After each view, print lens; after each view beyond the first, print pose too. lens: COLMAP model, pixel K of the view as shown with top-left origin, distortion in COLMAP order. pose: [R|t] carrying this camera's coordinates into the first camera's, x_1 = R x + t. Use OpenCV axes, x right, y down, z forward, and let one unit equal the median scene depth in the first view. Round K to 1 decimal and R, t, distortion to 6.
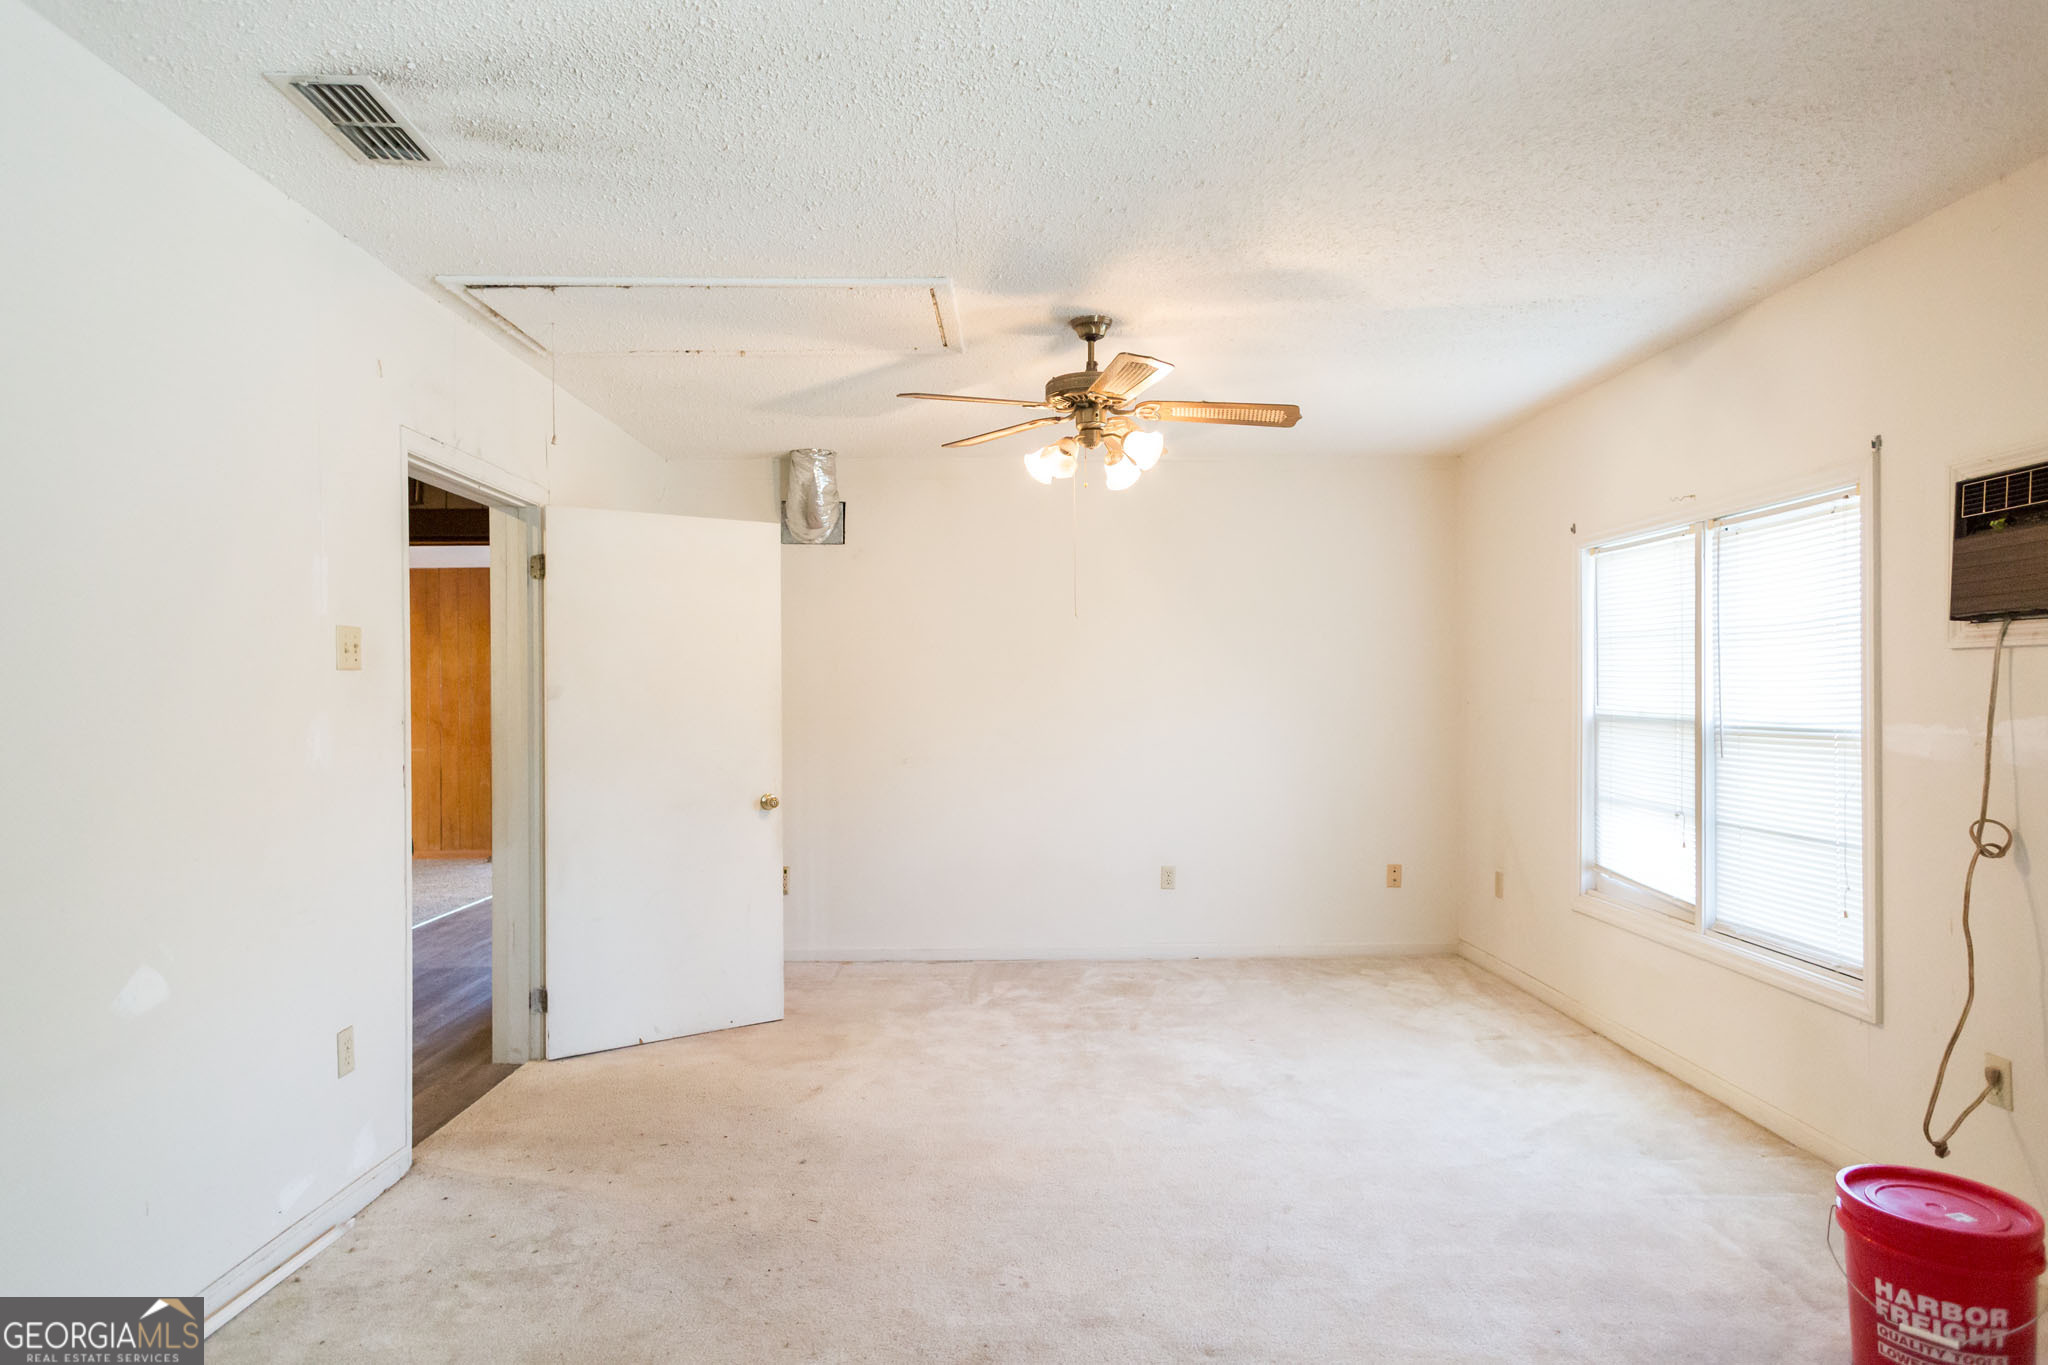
lens RADIAL K [[1171.7, 0, 1020.8], [0, 1171.7, 690.6], [0, 0, 1]] dist [0.036505, -0.025527]
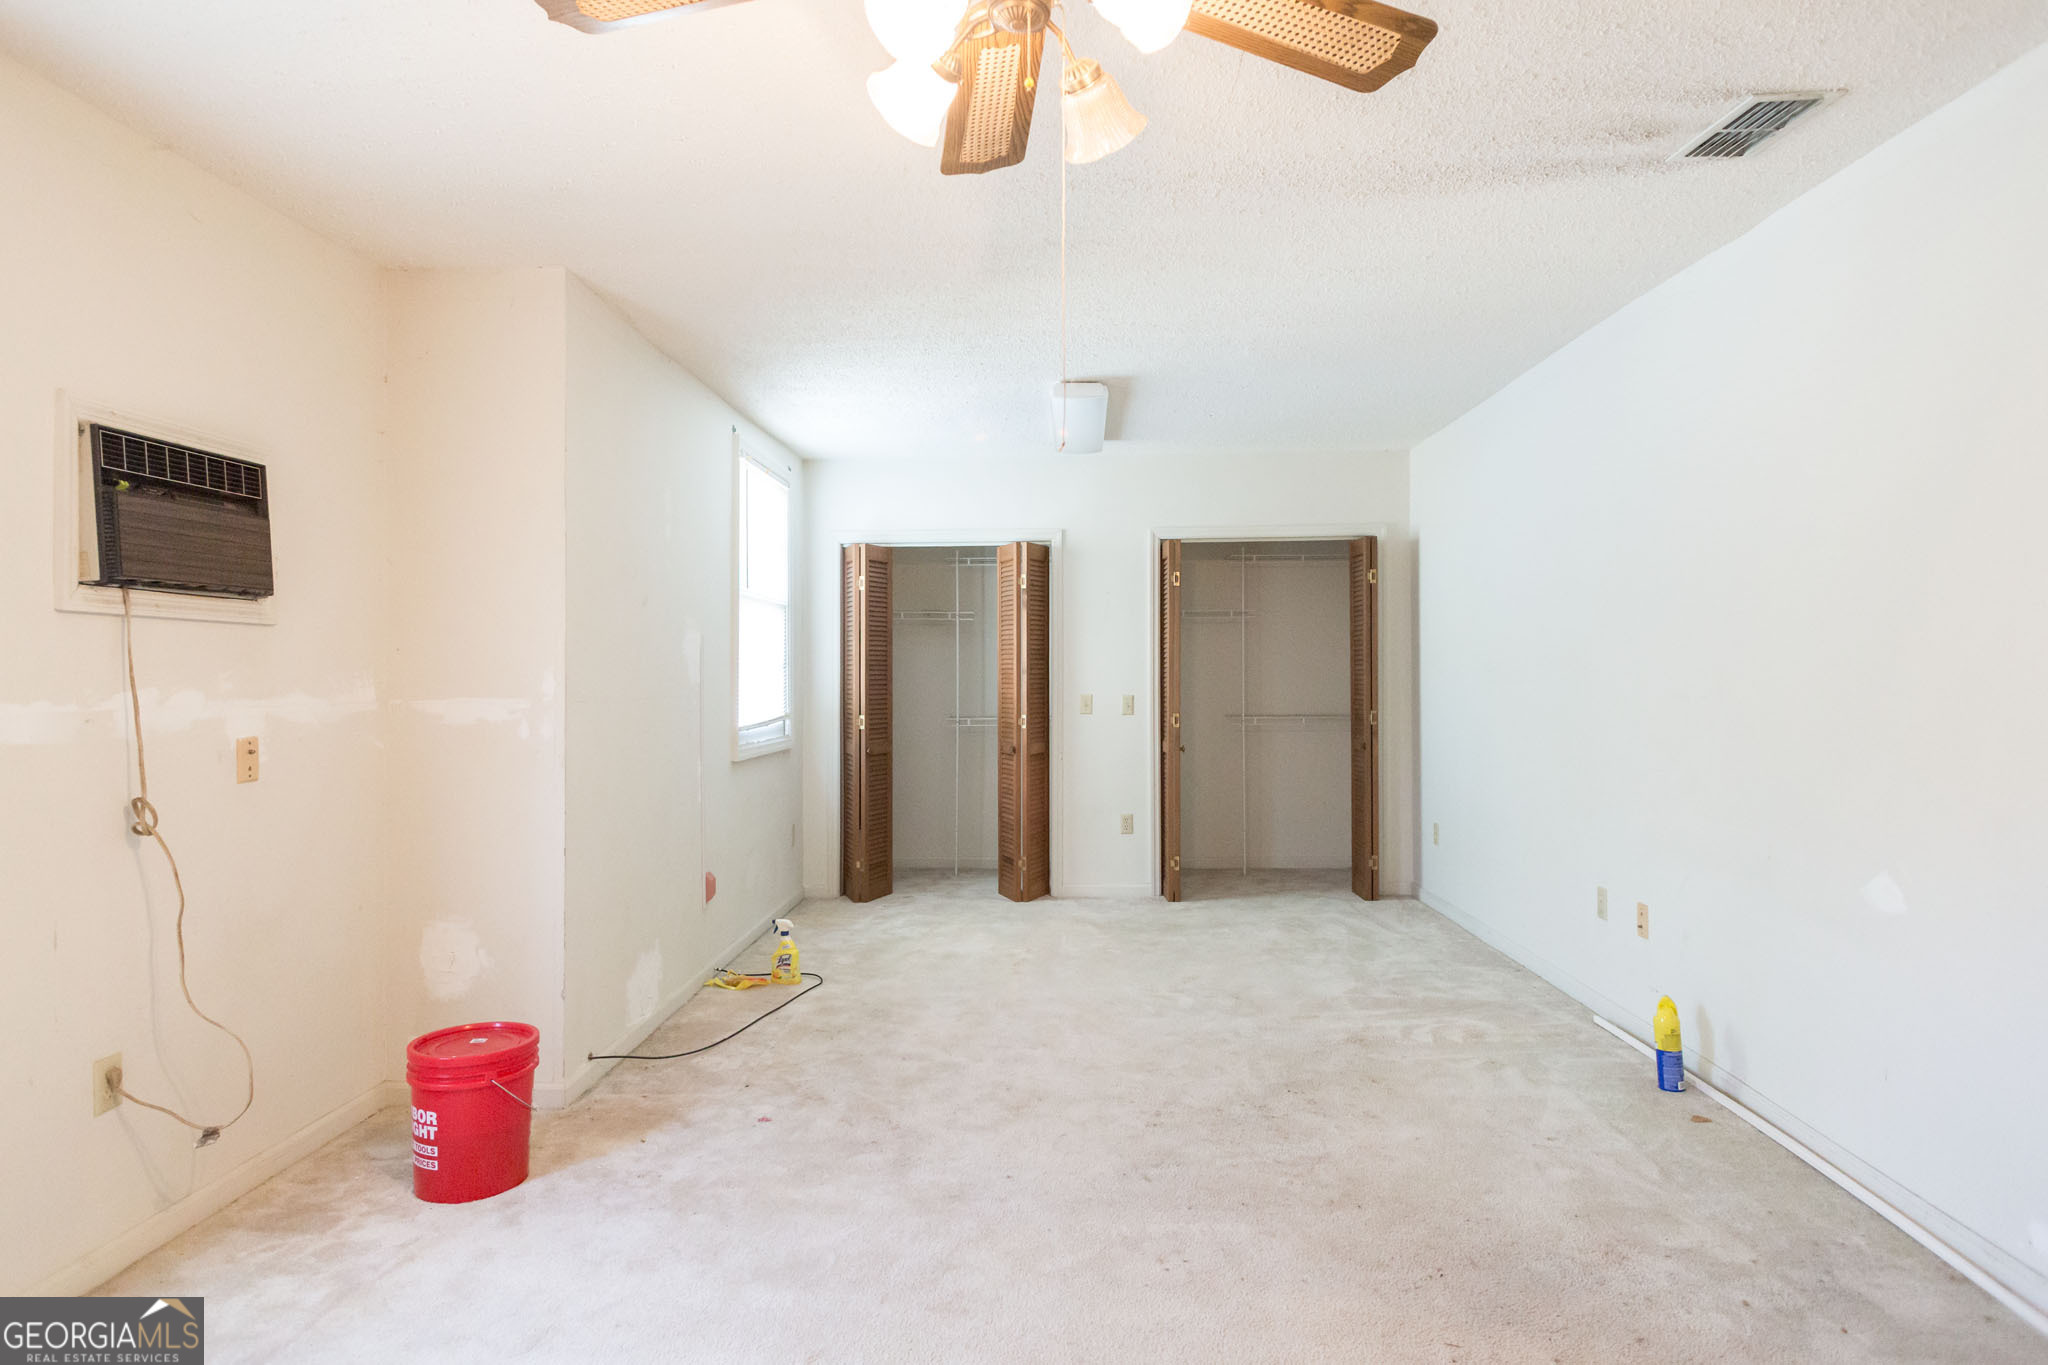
lens RADIAL K [[1171.7, 0, 1026.3], [0, 1171.7, 678.8], [0, 0, 1]] dist [0.036505, -0.025527]
pose [[-0.999124, 0.009656, 0.040716, 0.071811], [0.009696, 0.999953, 0.000775, 0.020681], [-0.040706, 0.001169, -0.999170, 1.965431]]
